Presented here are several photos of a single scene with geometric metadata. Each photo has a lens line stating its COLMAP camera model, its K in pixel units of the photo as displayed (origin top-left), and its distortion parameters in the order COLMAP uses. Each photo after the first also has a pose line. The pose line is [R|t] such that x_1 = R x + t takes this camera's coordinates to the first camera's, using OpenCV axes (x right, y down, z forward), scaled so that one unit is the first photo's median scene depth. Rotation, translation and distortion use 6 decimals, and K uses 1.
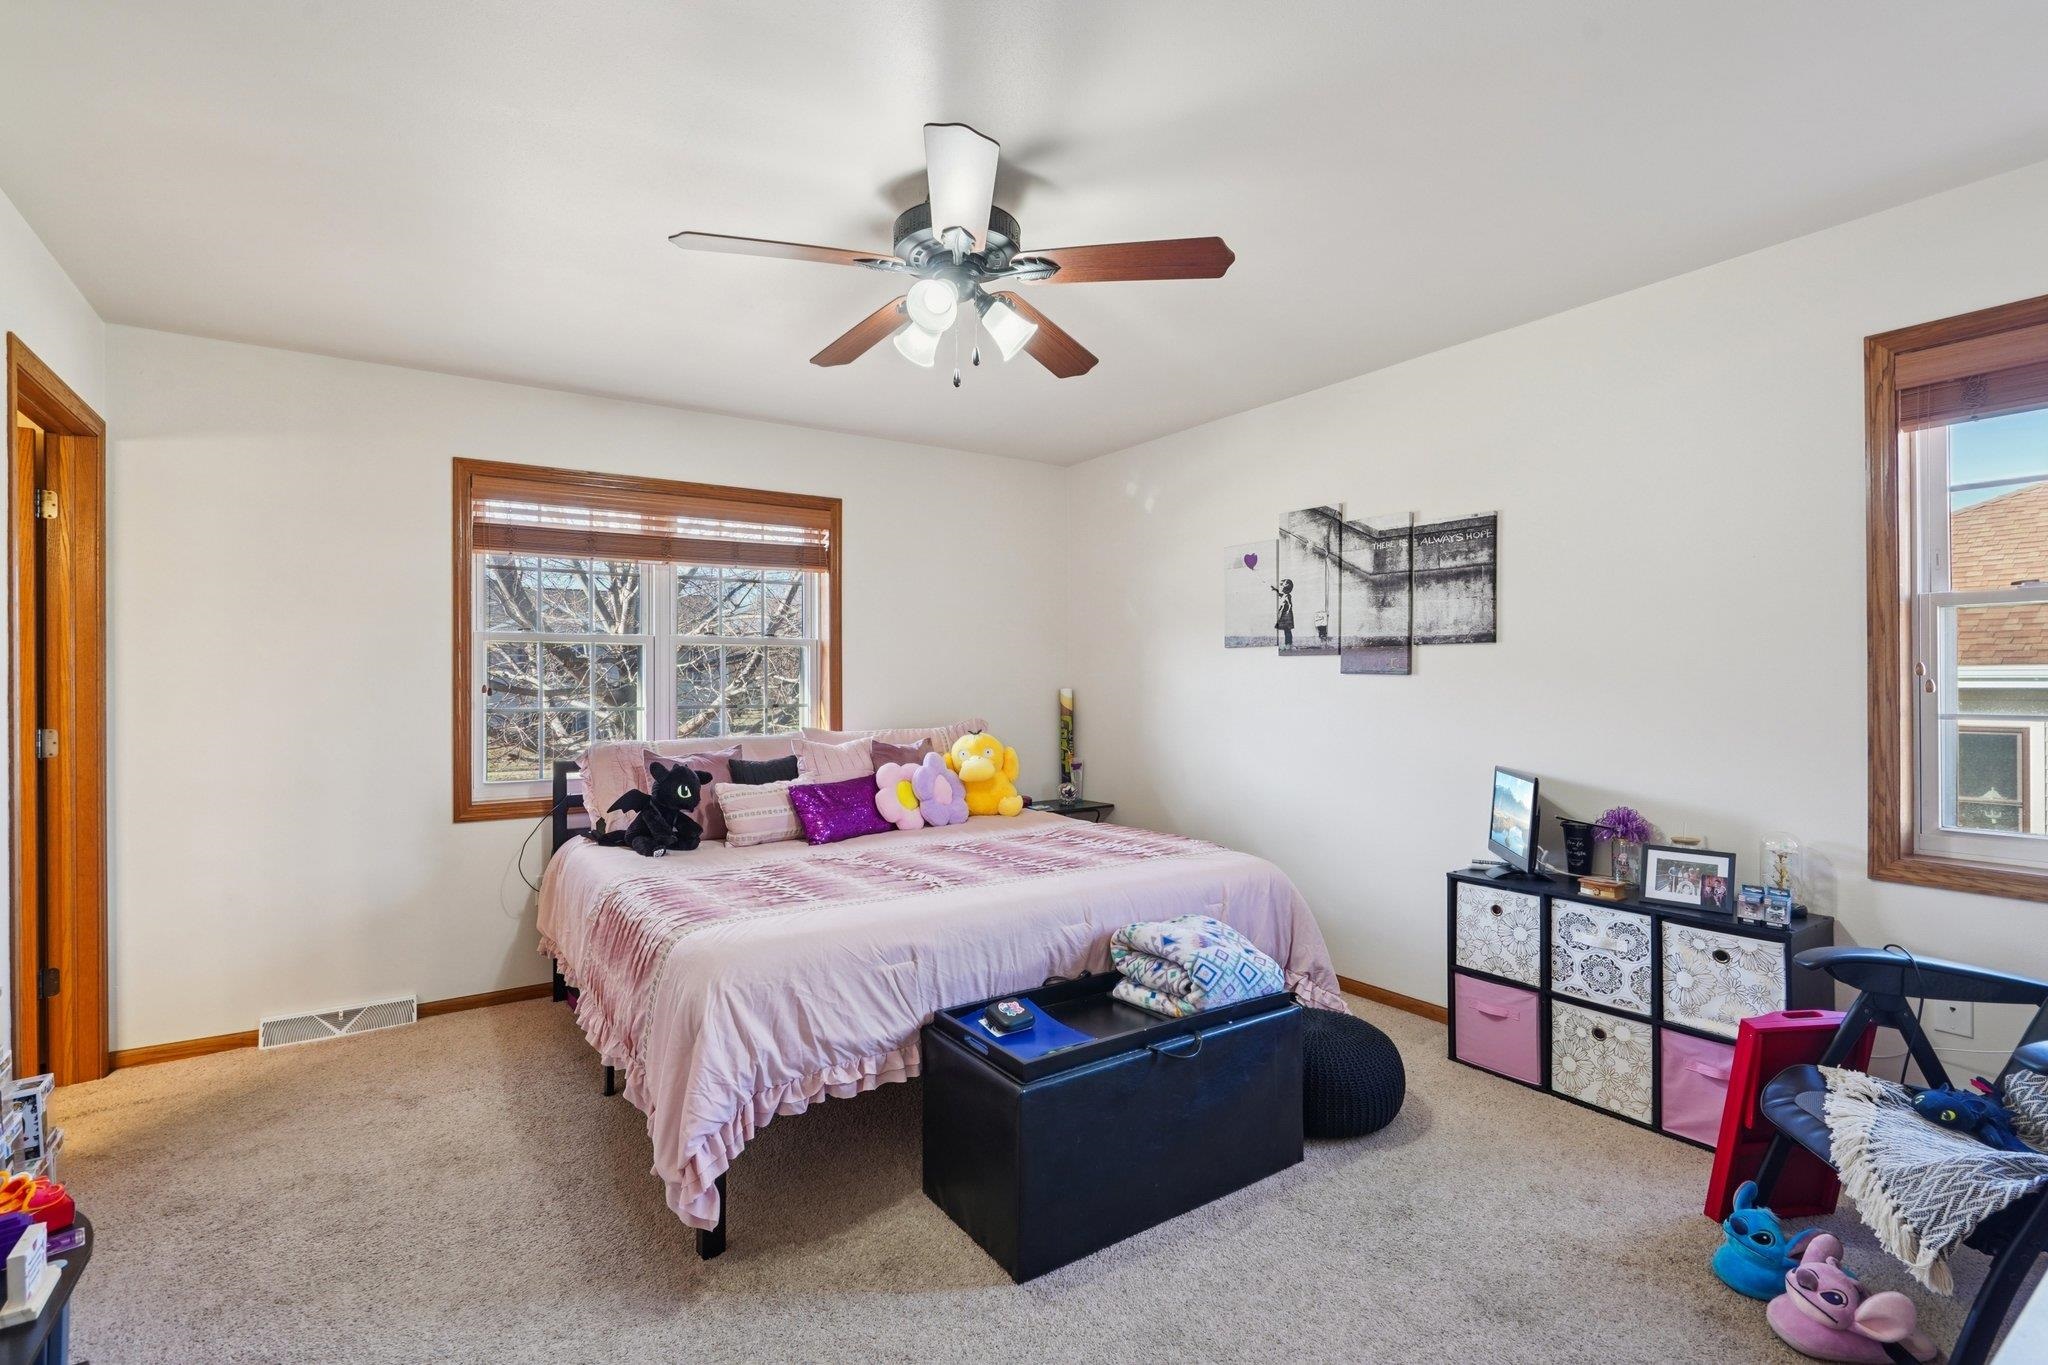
lens RADIAL K [[937.1, 0, 1004.1], [0, 937.1, 680.6], [0, 0, 1]] dist [-0.008434, 0.004484]
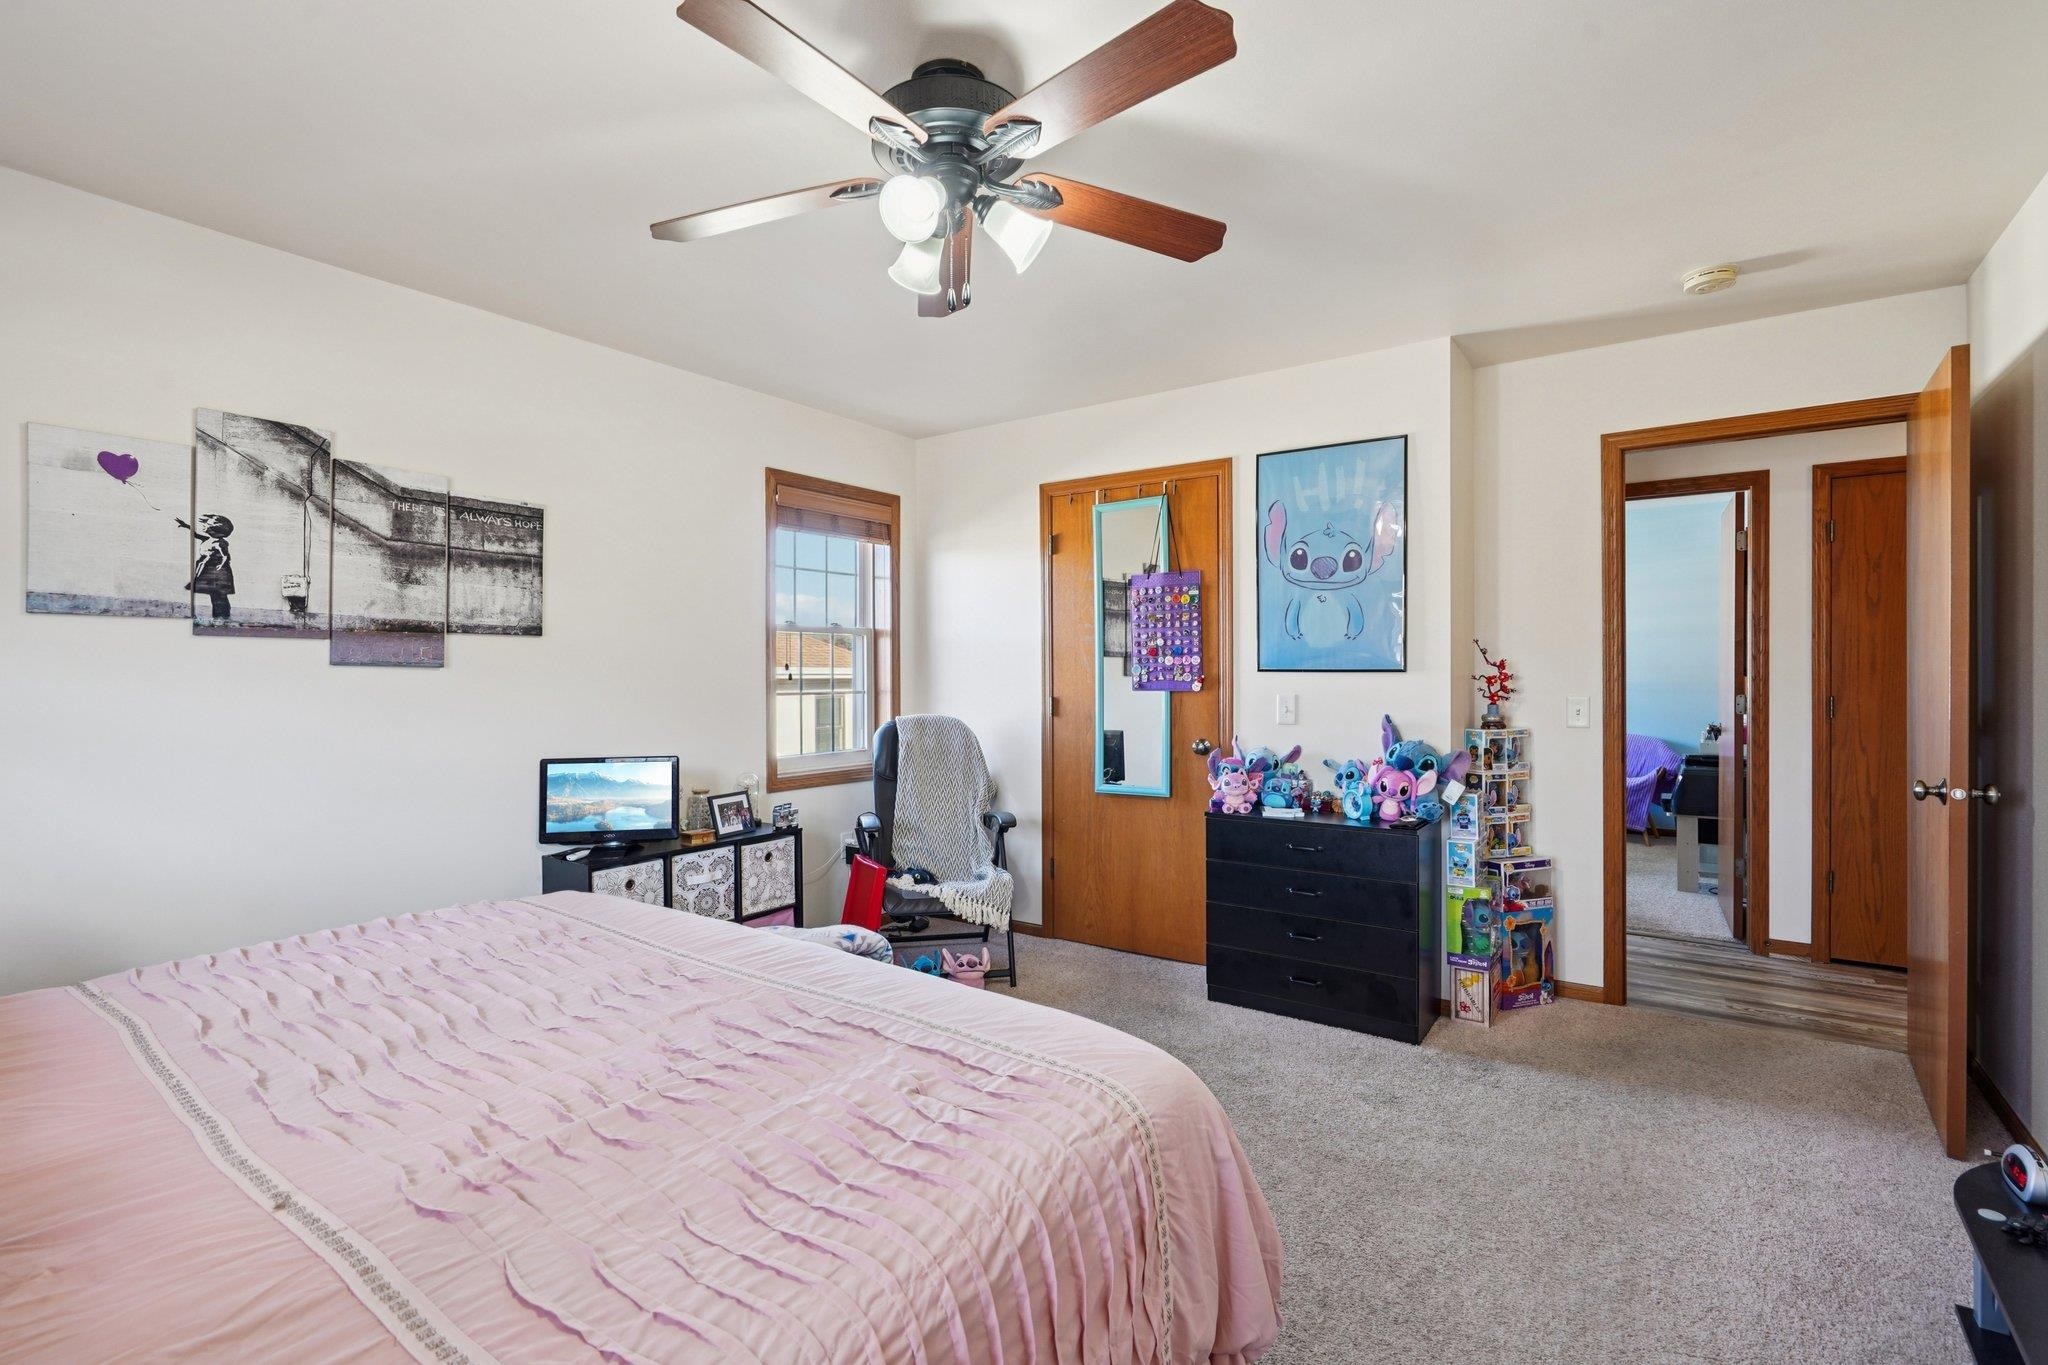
lens RADIAL K [[937.1, 0, 1010.7], [0, 937.1, 678.2], [0, 0, 1]] dist [-0.008434, 0.004484]
pose [[-0.354086, 0.000656, 0.935213, -0.536368], [0.006682, 0.999976, 0.001828, 0.005275], [-0.935189, 0.006897, -0.354082, 0.804960]]
